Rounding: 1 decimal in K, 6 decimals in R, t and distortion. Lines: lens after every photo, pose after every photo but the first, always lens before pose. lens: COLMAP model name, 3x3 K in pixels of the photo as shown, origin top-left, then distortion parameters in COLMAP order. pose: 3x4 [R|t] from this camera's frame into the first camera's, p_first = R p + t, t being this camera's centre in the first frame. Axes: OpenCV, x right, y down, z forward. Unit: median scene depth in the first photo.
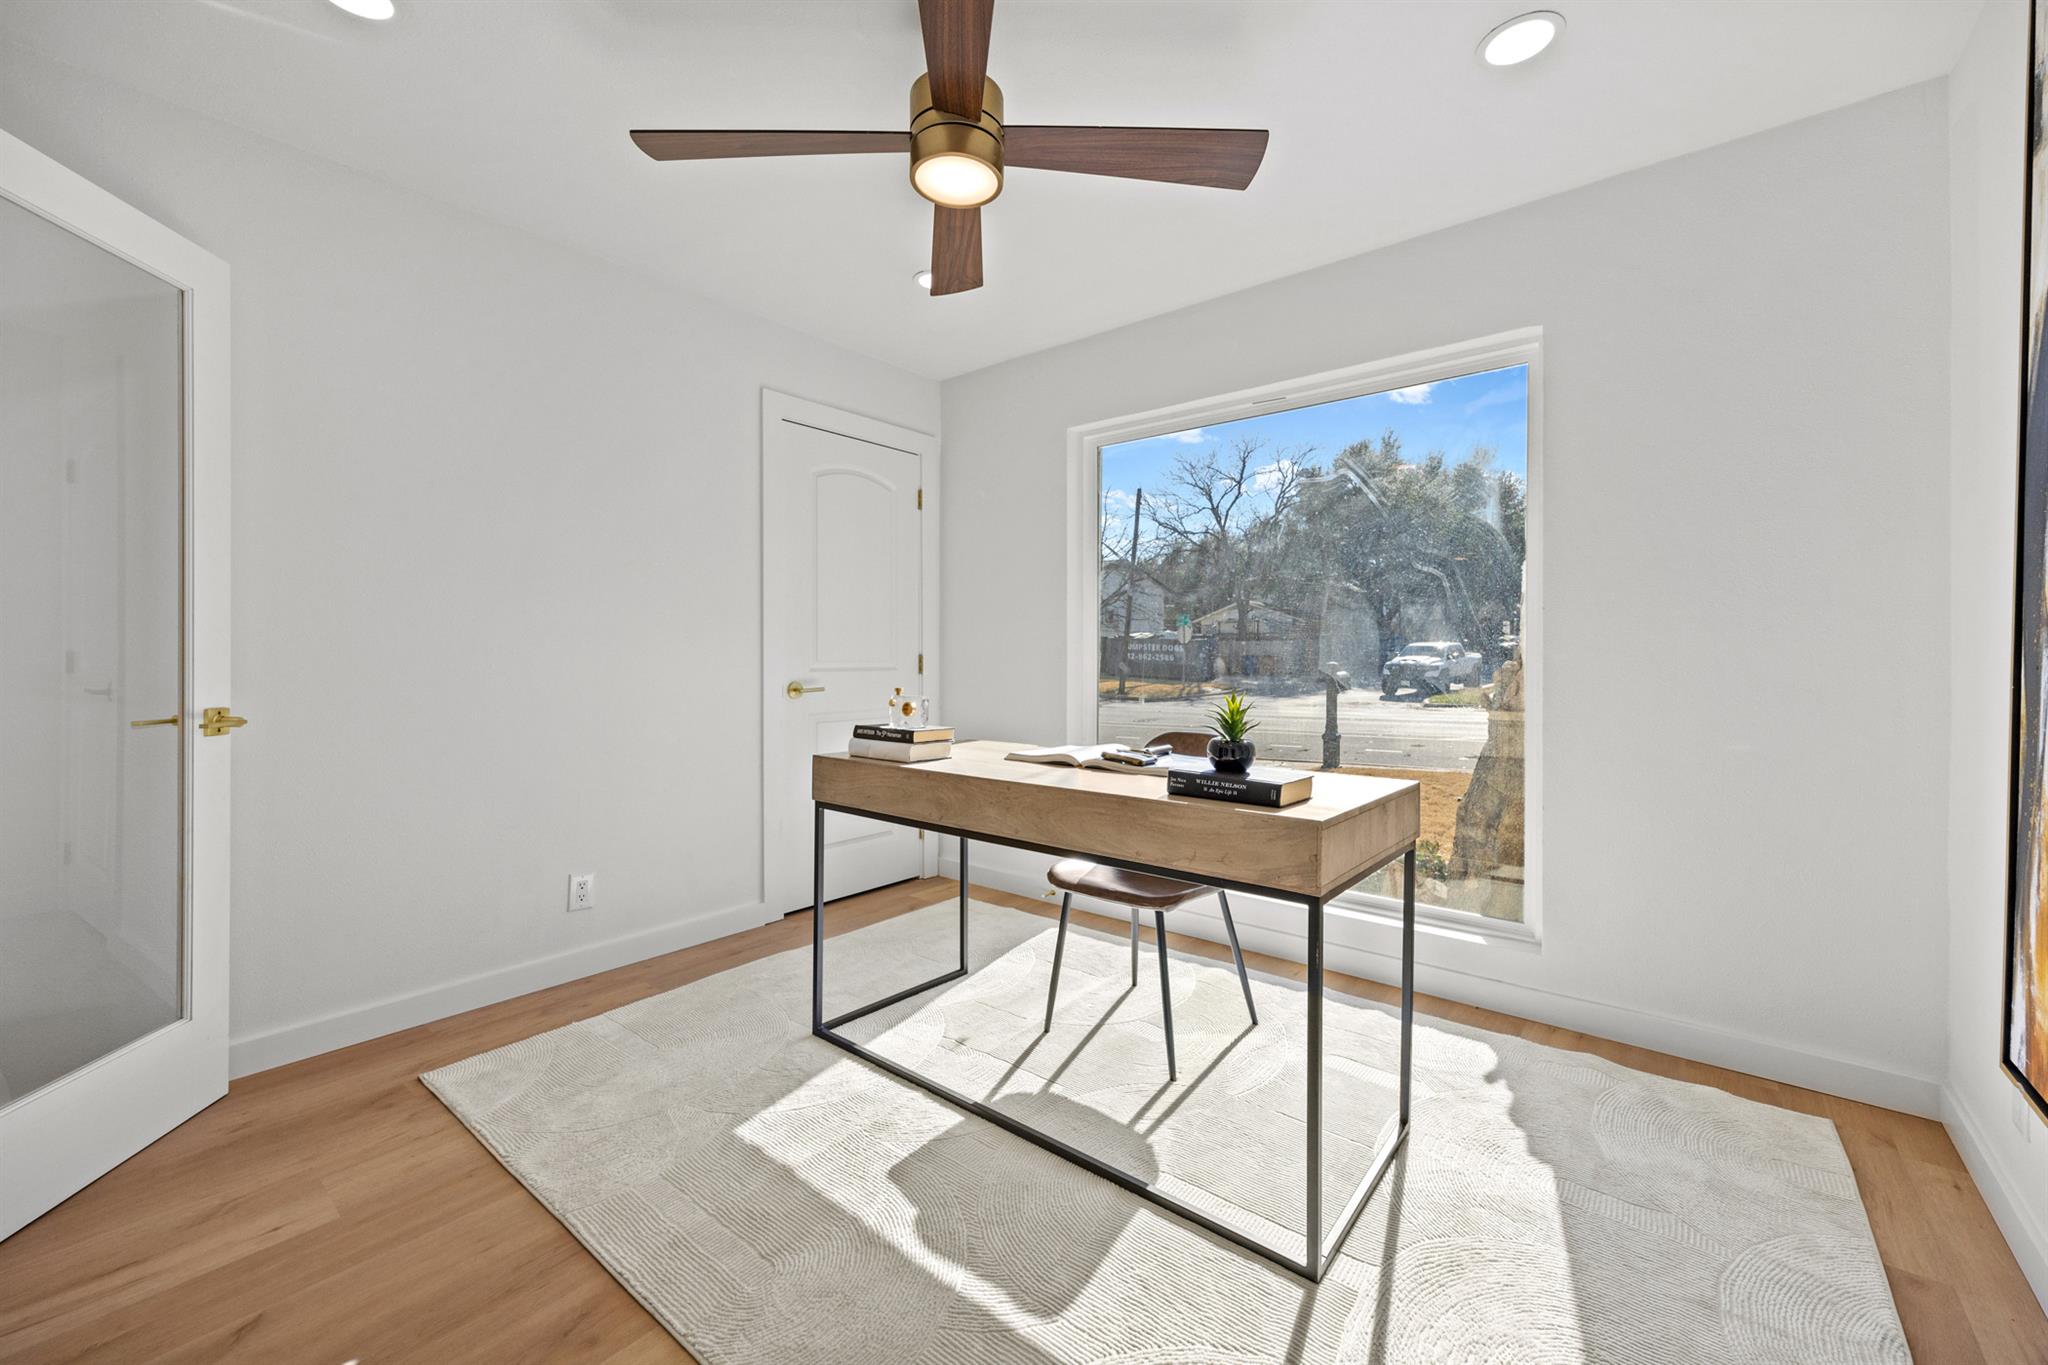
lens RADIAL K [[804.9, 0, 1027.4], [0, 804.9, 668.8], [0, 0, 1]] dist [-0.030385, -0.000001]
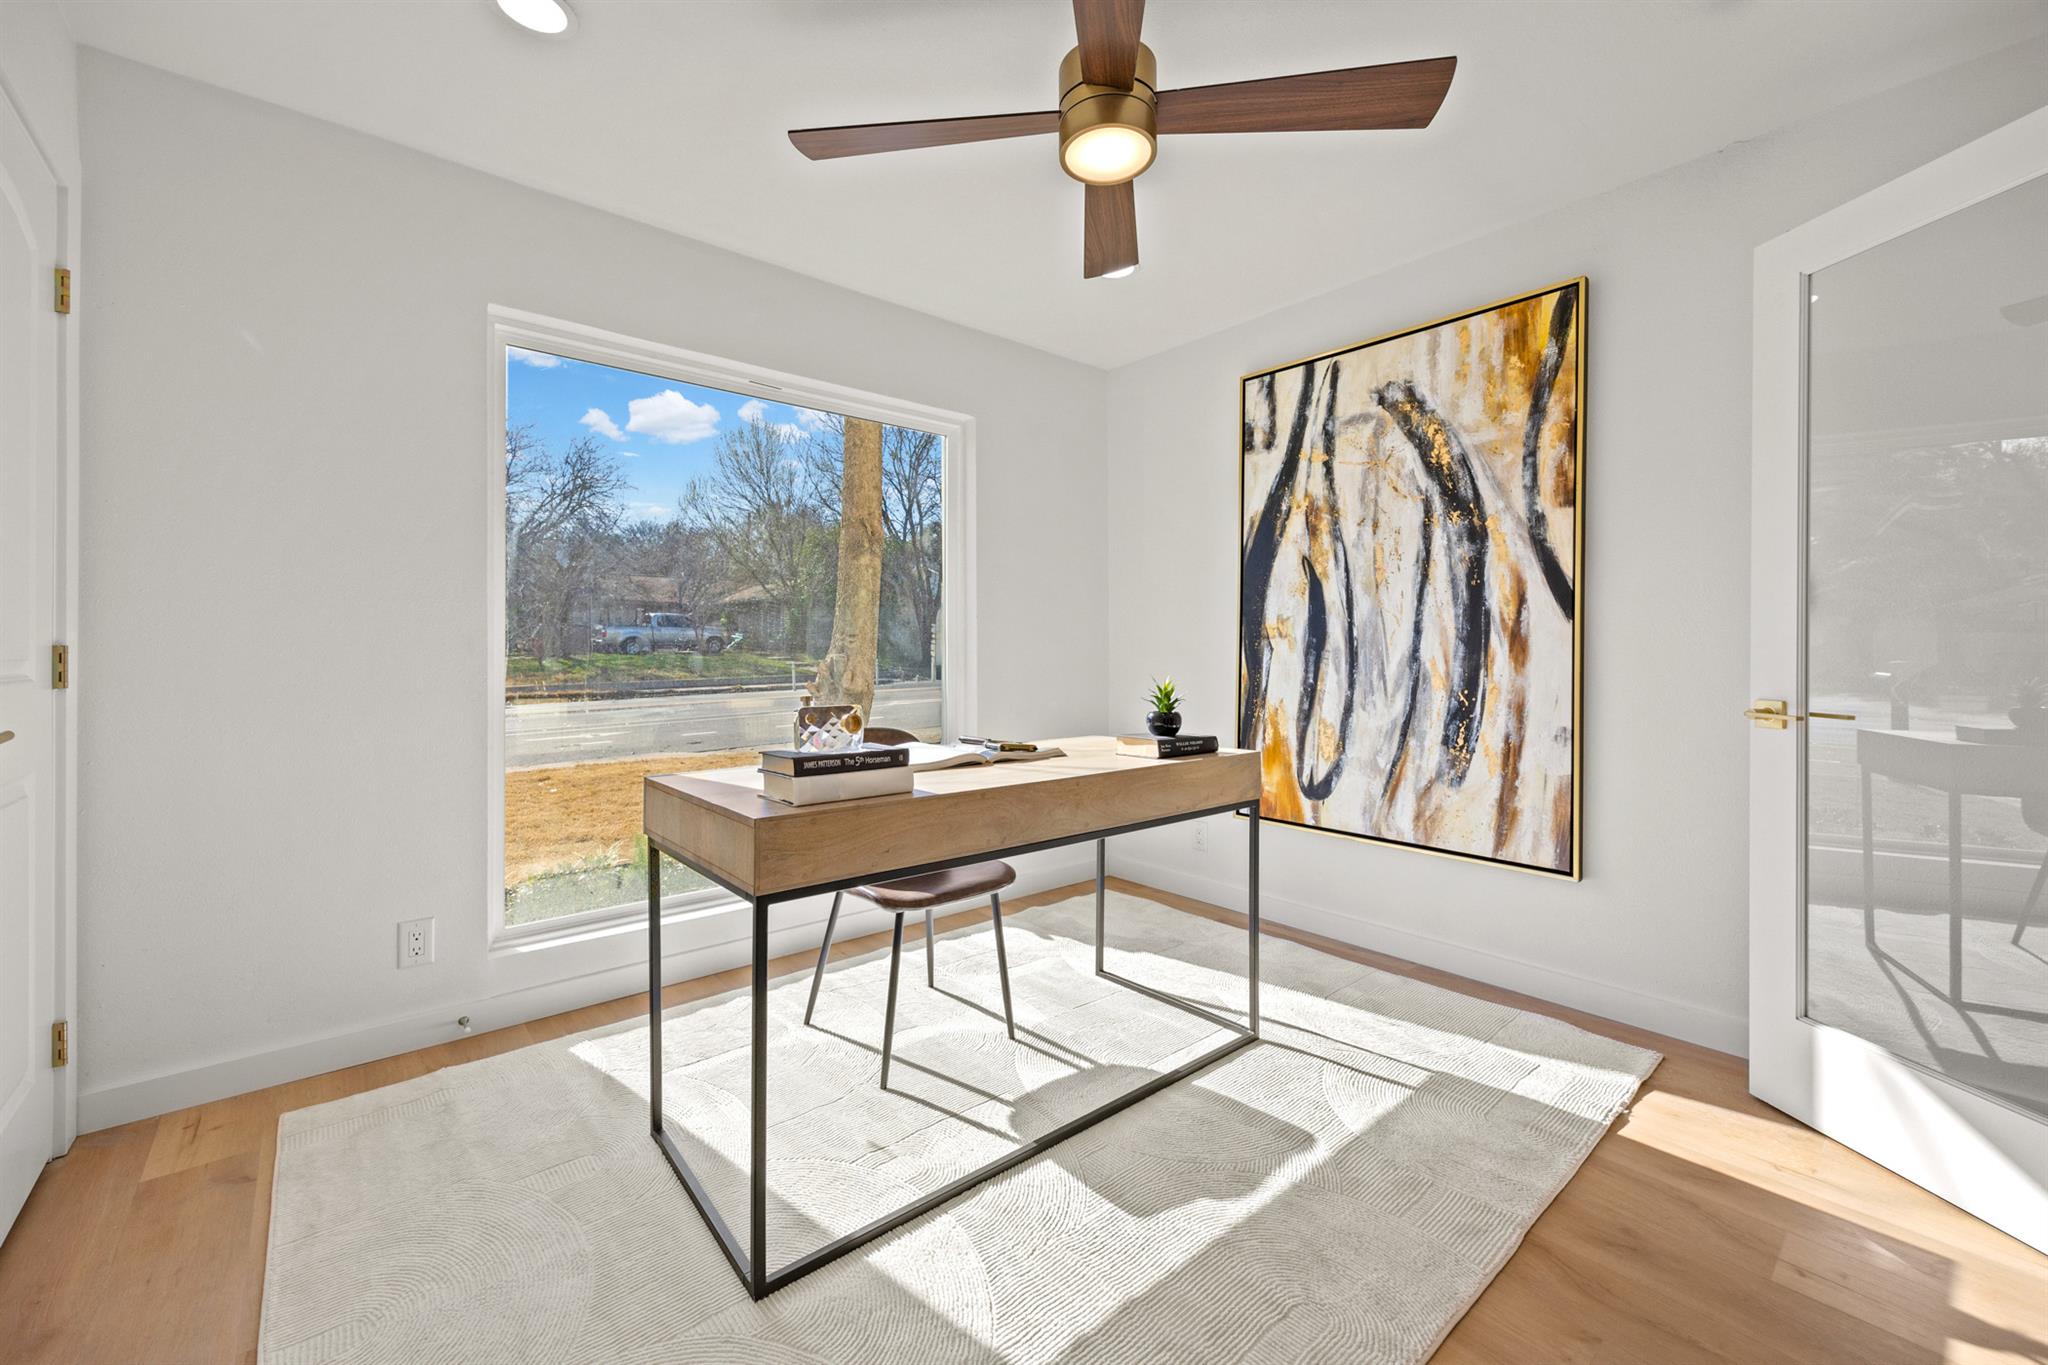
lens RADIAL K [[821.6, 0, 1017.5], [0, 821.6, 661.9], [0, 0, 1]] dist [-0.008696, -0.000096]
pose [[0.181964, -0.015027, 0.983190, -0.981942], [0.015482, 0.999803, 0.012415, -0.014051], [-0.983183, 0.012963, 0.182160, 0.845882]]
